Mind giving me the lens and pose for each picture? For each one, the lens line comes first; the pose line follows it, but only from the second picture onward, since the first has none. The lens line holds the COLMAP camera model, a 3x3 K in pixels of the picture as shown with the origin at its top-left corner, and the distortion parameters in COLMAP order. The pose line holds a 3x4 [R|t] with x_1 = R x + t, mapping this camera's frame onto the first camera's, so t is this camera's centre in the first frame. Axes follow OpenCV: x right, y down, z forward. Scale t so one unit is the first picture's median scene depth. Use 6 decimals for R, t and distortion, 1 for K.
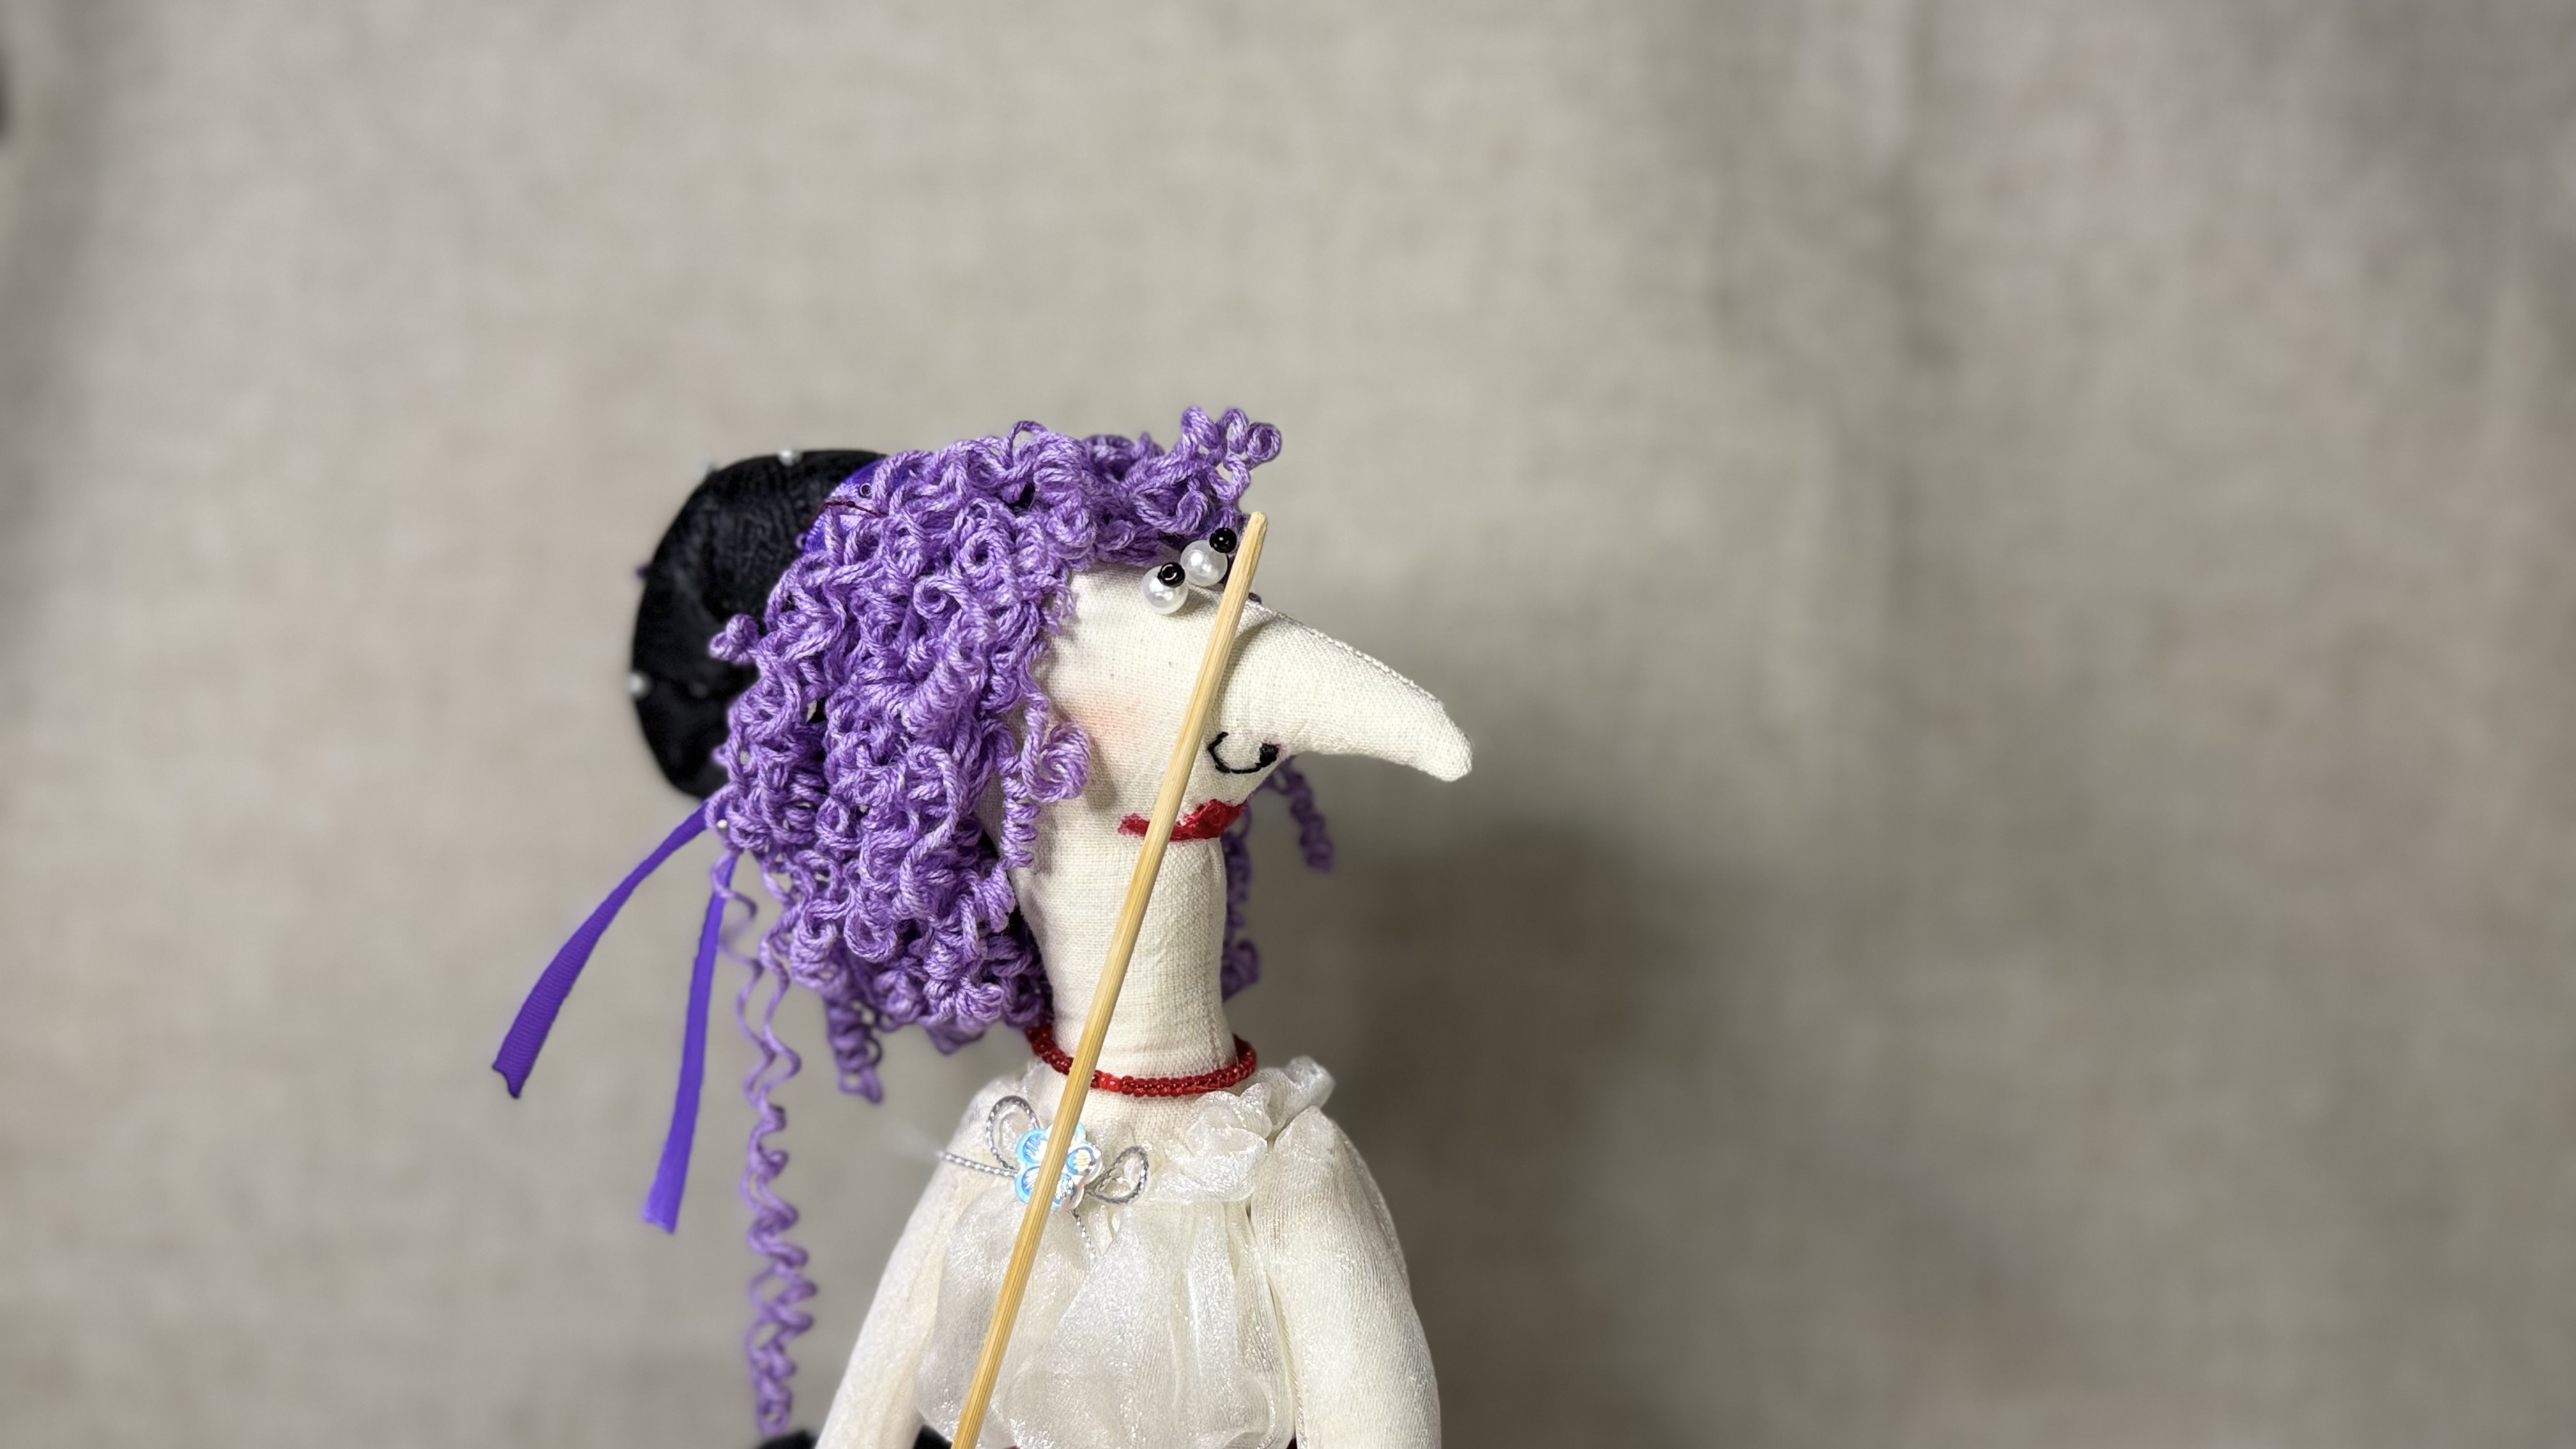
lens RADIAL K [[2350.3, 0, 1281.7], [0, 2350.3, 736.8], [0, 0, 1]] dist [0.155544, -0.352896]
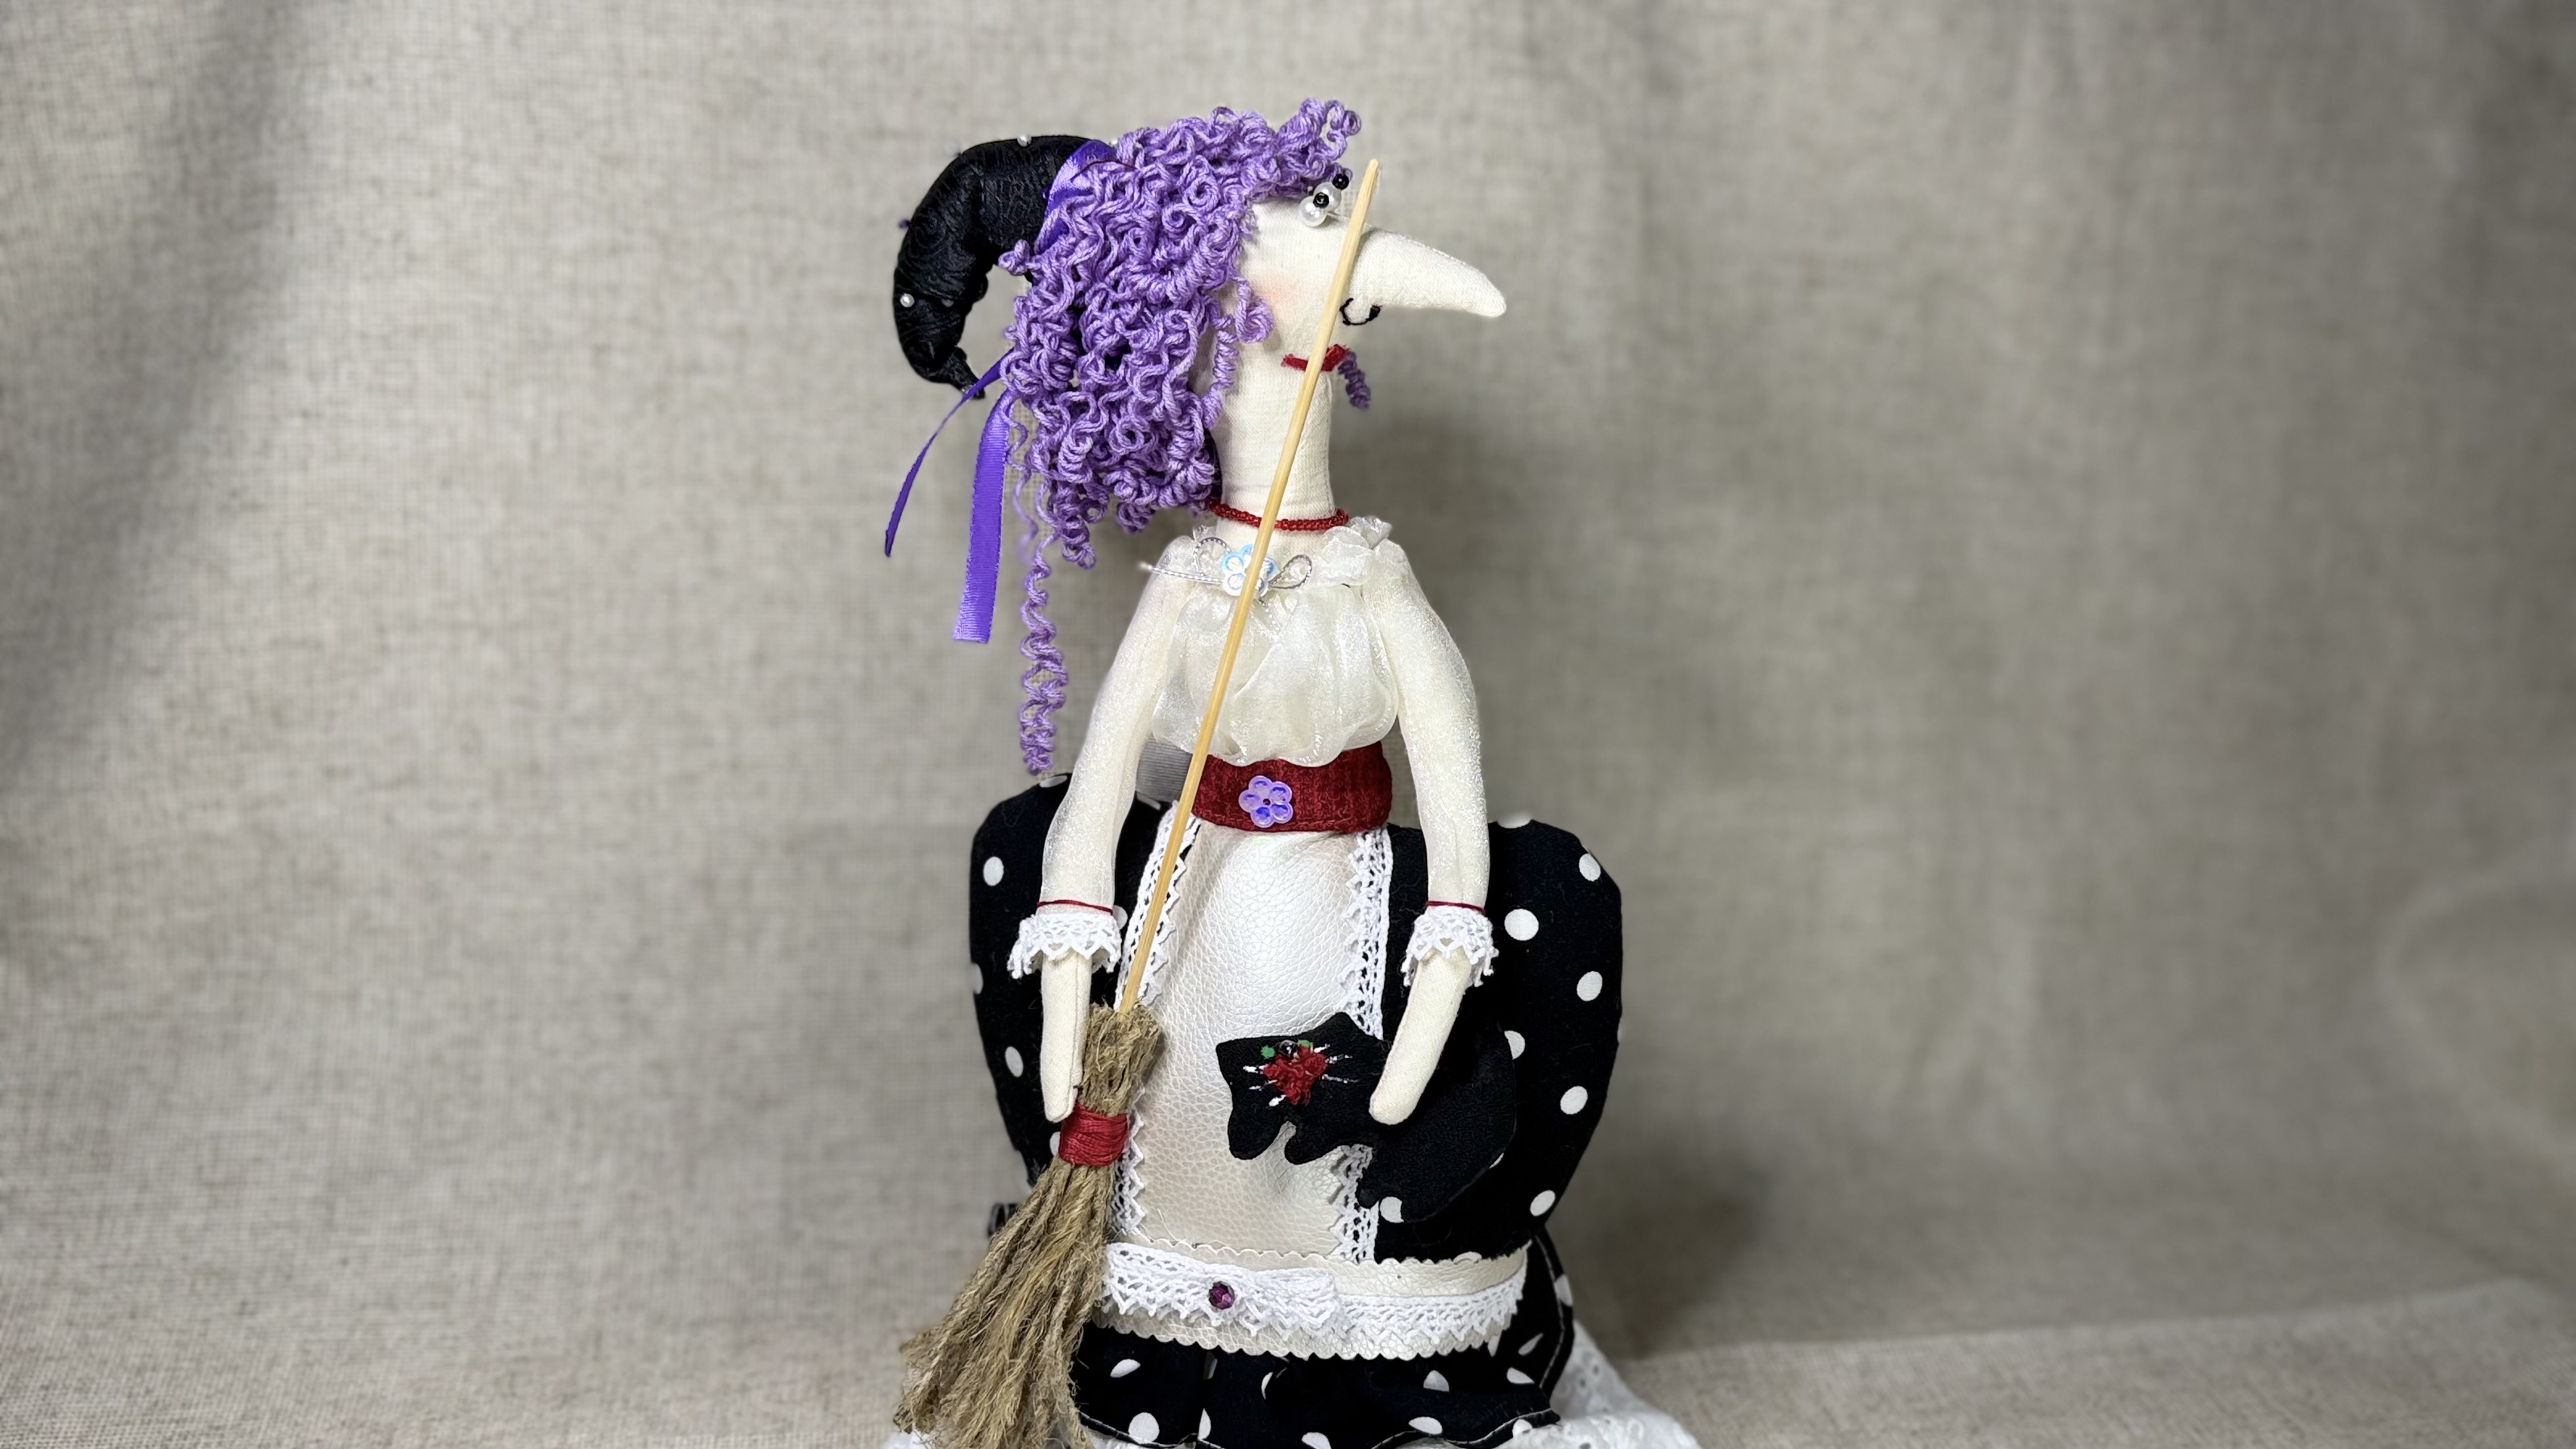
lens RADIAL K [[2326.1, 0, 1288.0], [0, 2326.1, 724.5], [0, 0, 1]] dist [0.147630, -0.338531]
pose [[0.978592, -0.056498, 0.197903, -0.363314], [0.041079, 0.995853, 0.081172, 0.143026], [-0.201669, -0.071304, 0.976855, -0.552873]]
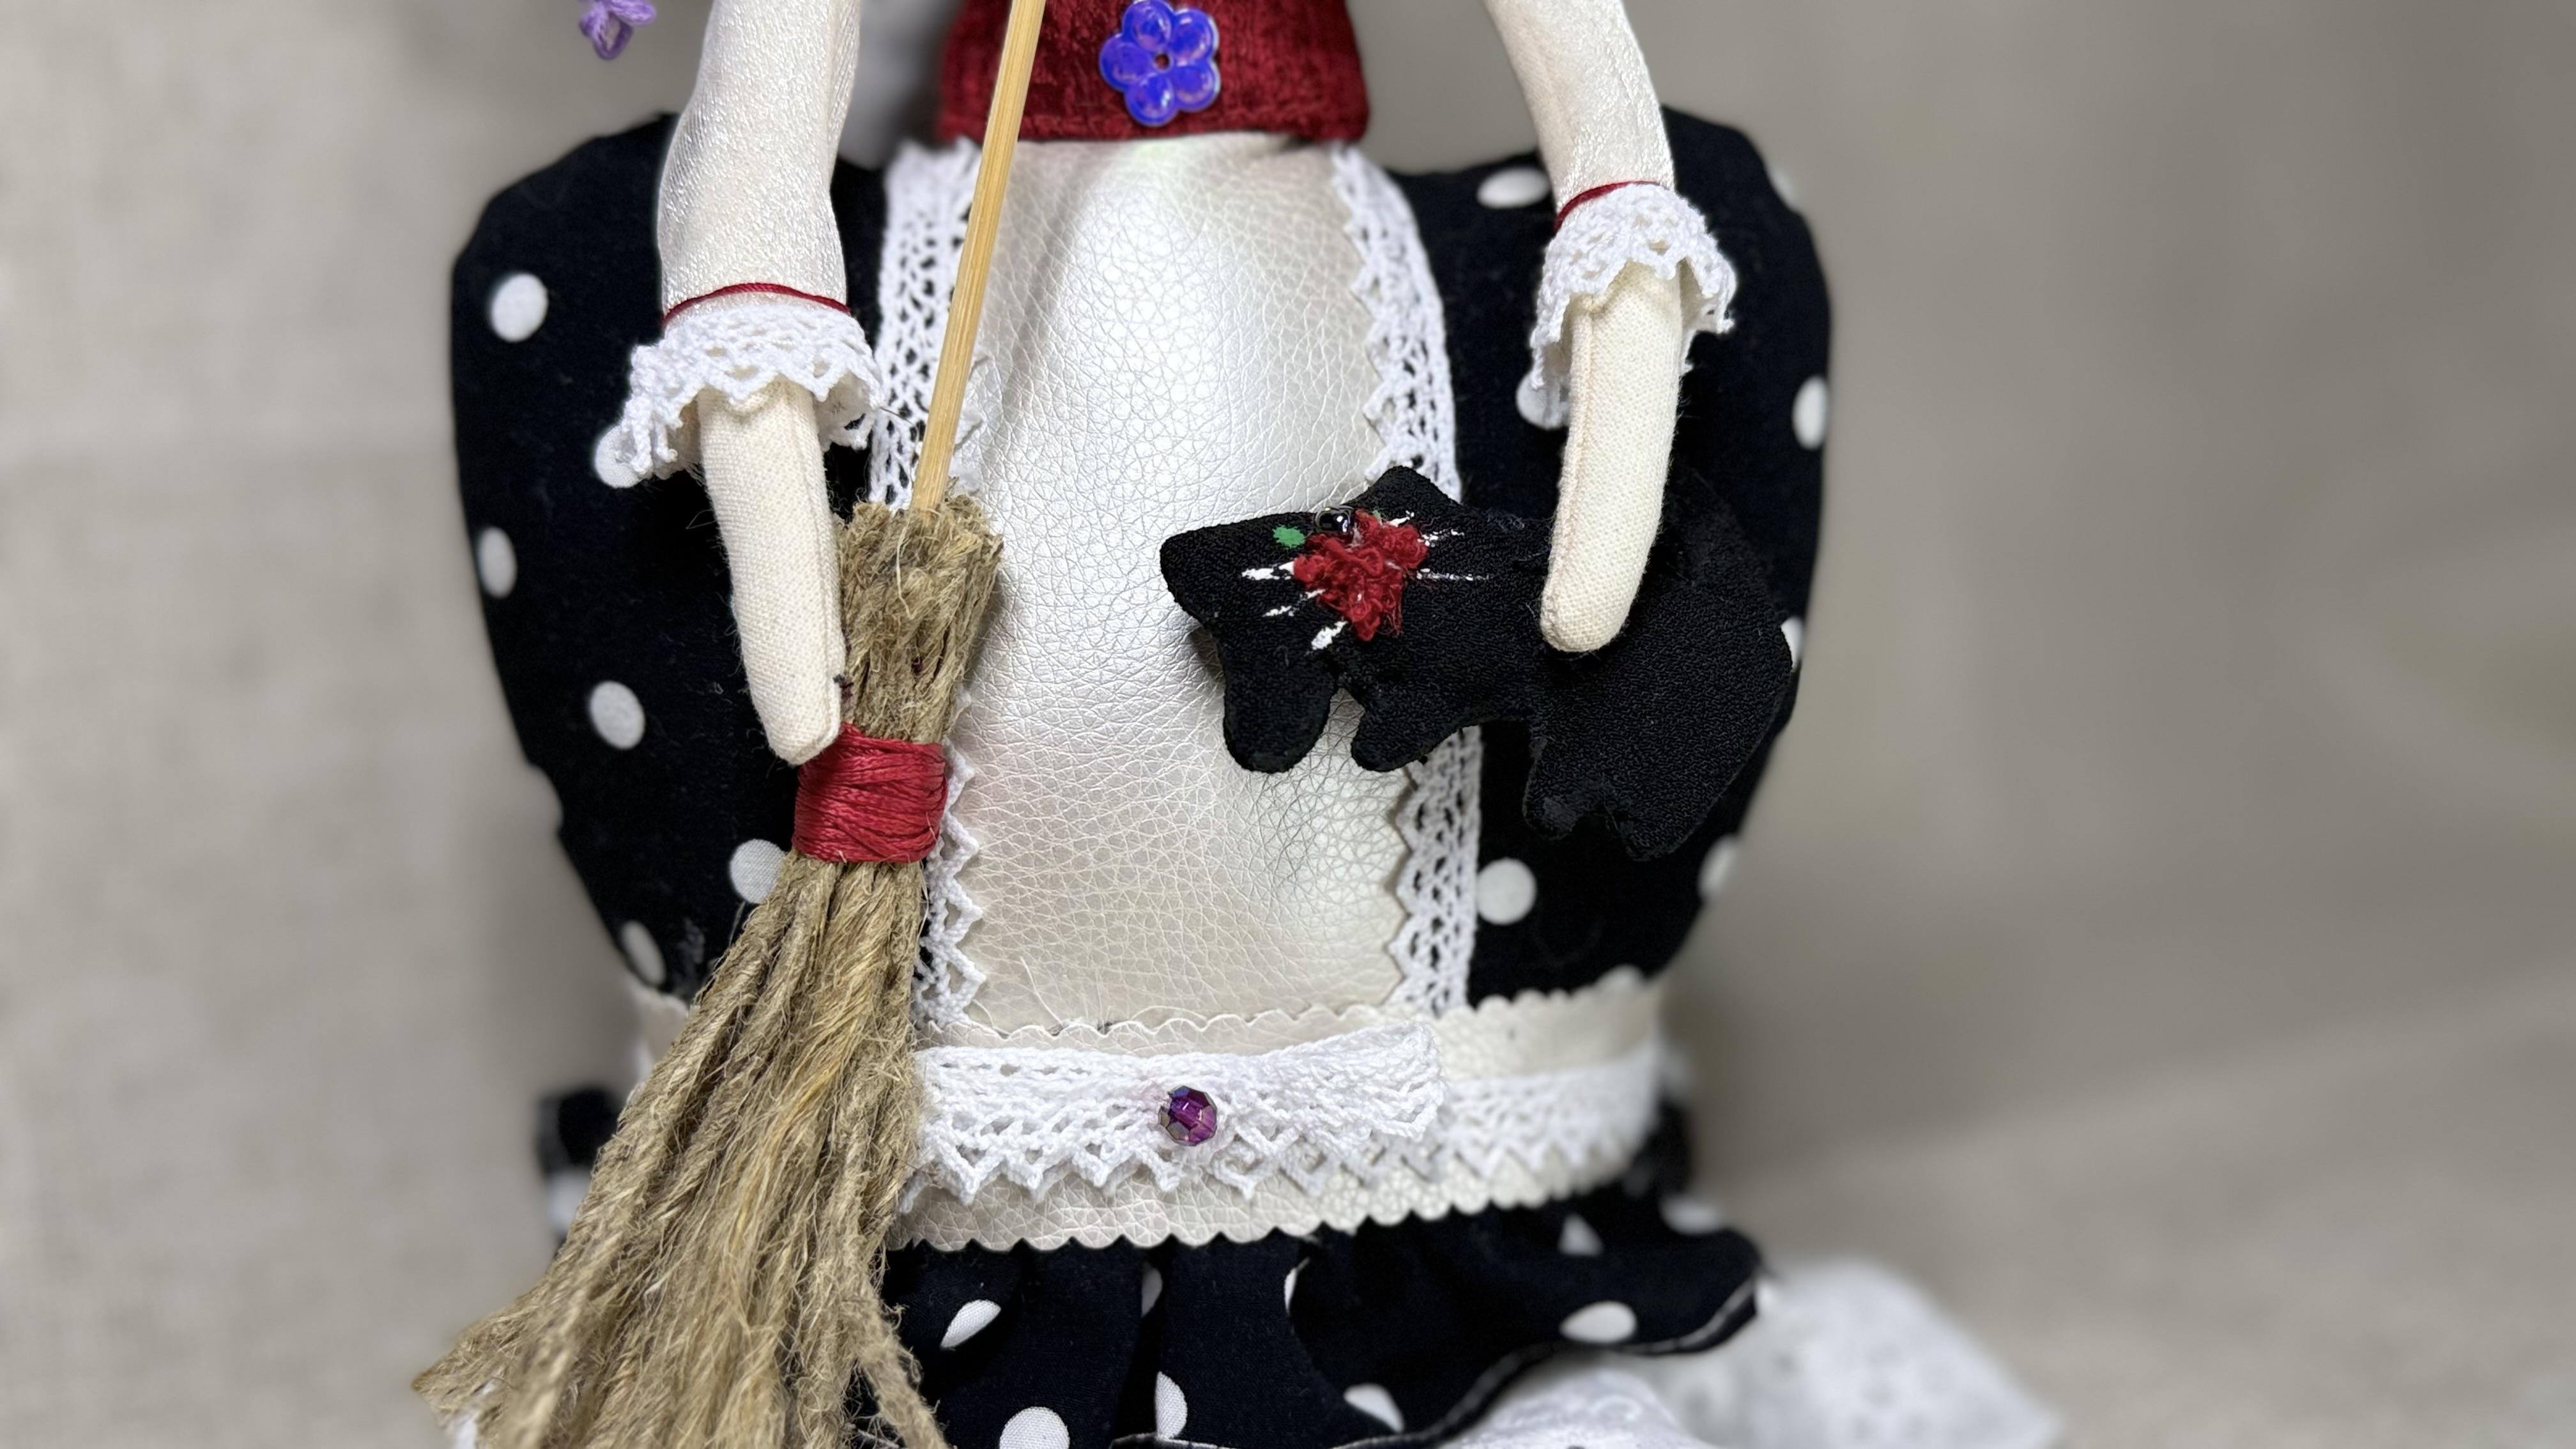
lens RADIAL K [[2326.1, 0, 1288.0], [0, 2326.1, 724.5], [0, 0, 1]] dist [0.147630, -0.338531]
pose [[0.850858, -0.136233, 0.507426, -0.437730], [0.114792, 0.990668, 0.073489, 0.472745], [-0.512702, -0.004280, 0.858556, 0.309522]]
